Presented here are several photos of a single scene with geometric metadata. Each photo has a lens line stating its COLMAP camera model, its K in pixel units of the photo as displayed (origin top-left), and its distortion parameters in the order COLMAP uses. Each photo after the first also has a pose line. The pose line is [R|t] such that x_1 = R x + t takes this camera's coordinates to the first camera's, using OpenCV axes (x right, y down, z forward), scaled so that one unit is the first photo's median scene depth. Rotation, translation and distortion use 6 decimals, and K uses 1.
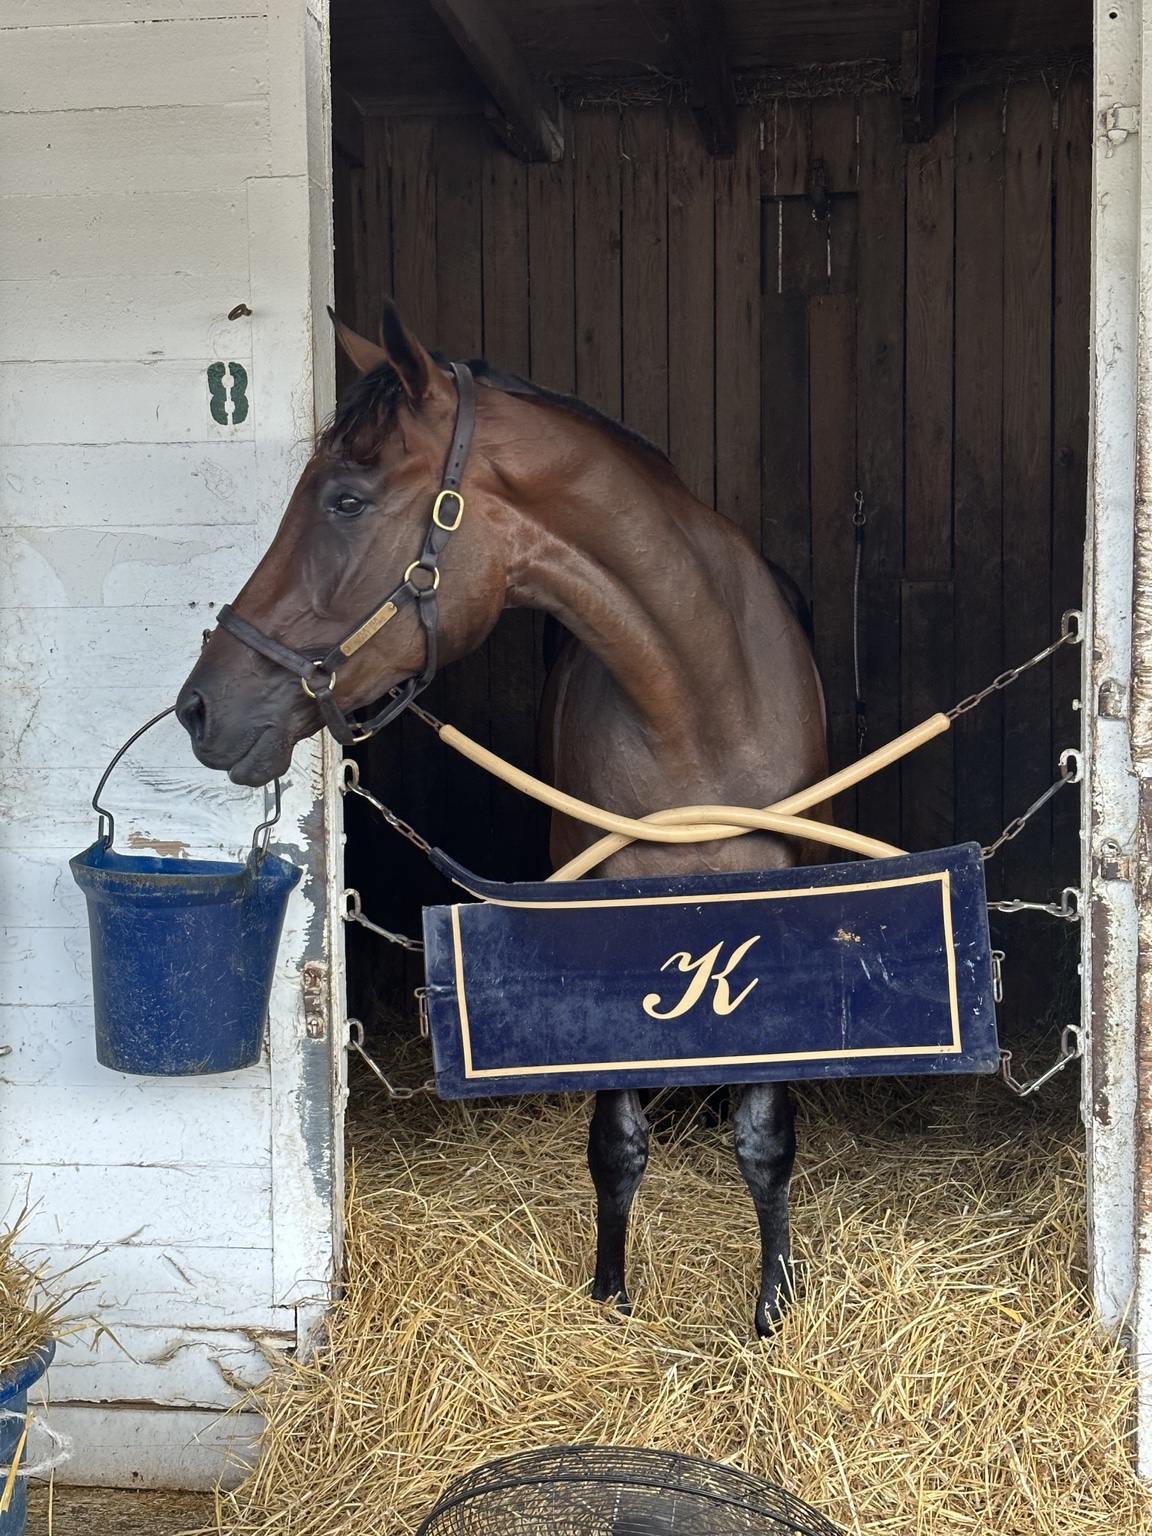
lens RADIAL K [[1895.0, 0, 576.0], [0, 1895.0, 768.0], [0, 0, 1]] dist [0.015573, -0.002746]
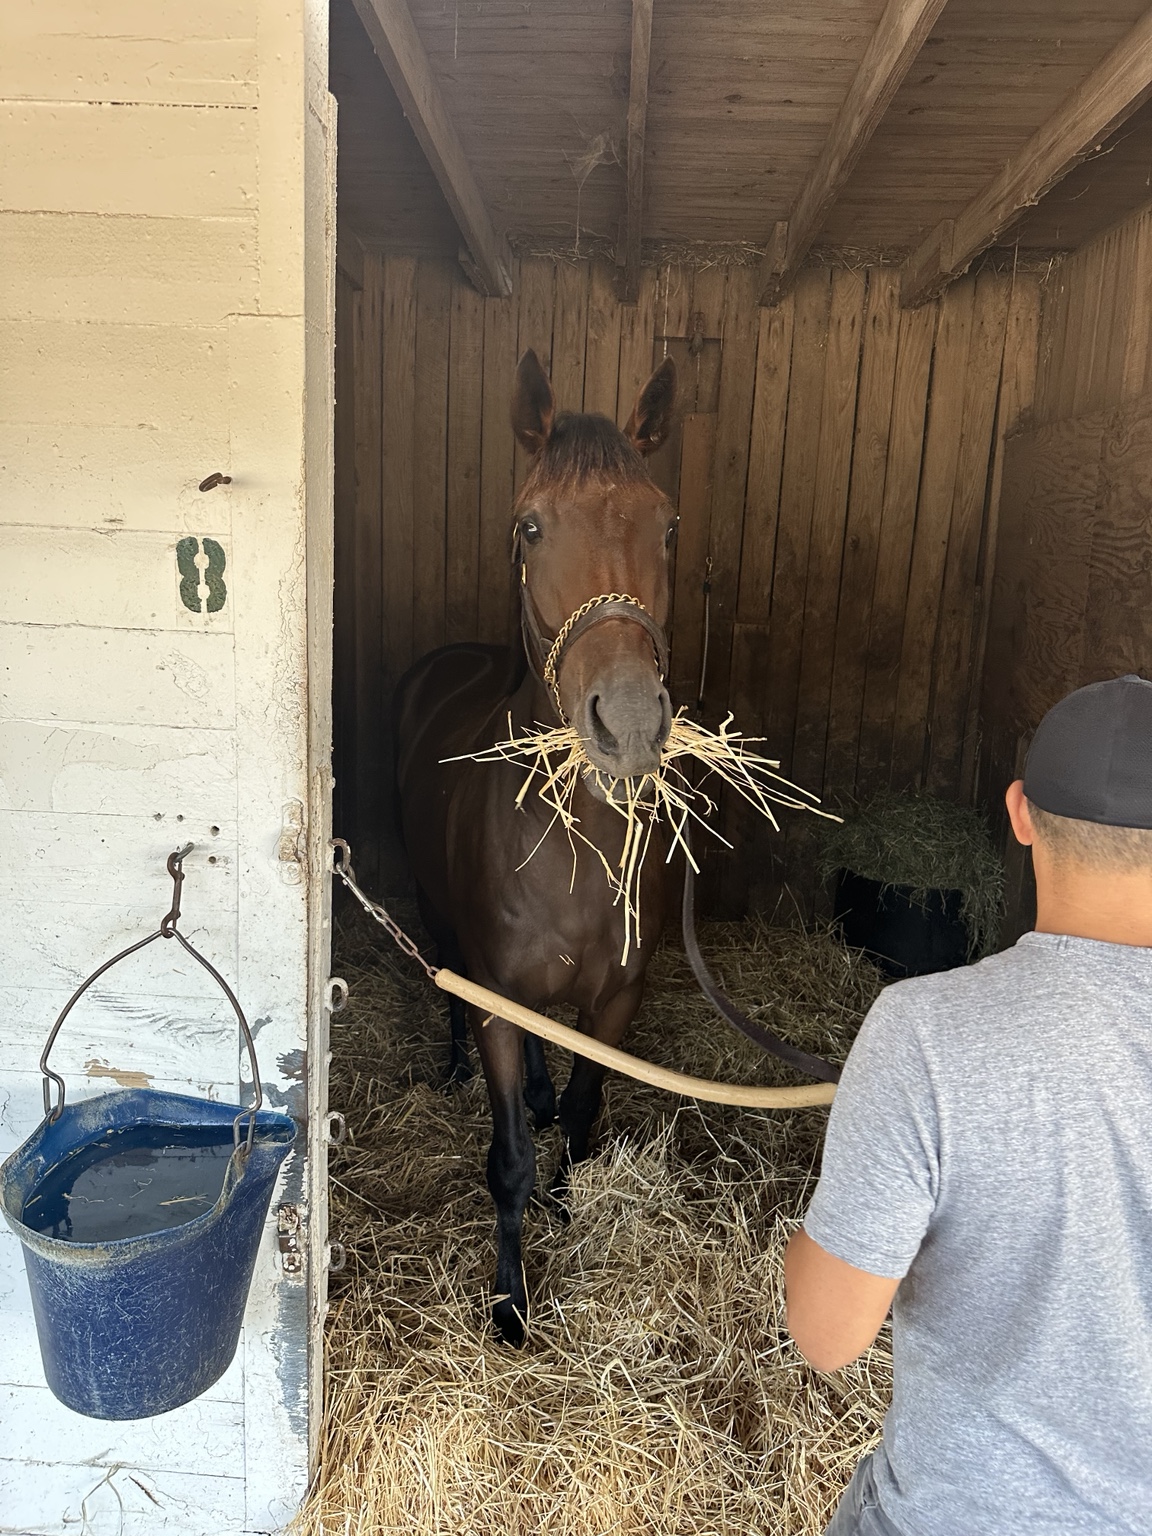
lens RADIAL K [[1070.7, 0, 586.1], [0, 1070.7, 776.8], [0, 0, 1]] dist [0.027434, -0.083808]
pose [[0.993278, 0.039126, 0.108937, -0.060459], [-0.051198, 0.992577, 0.110320, -0.165473], [-0.103812, -0.115156, 0.987908, 0.487106]]
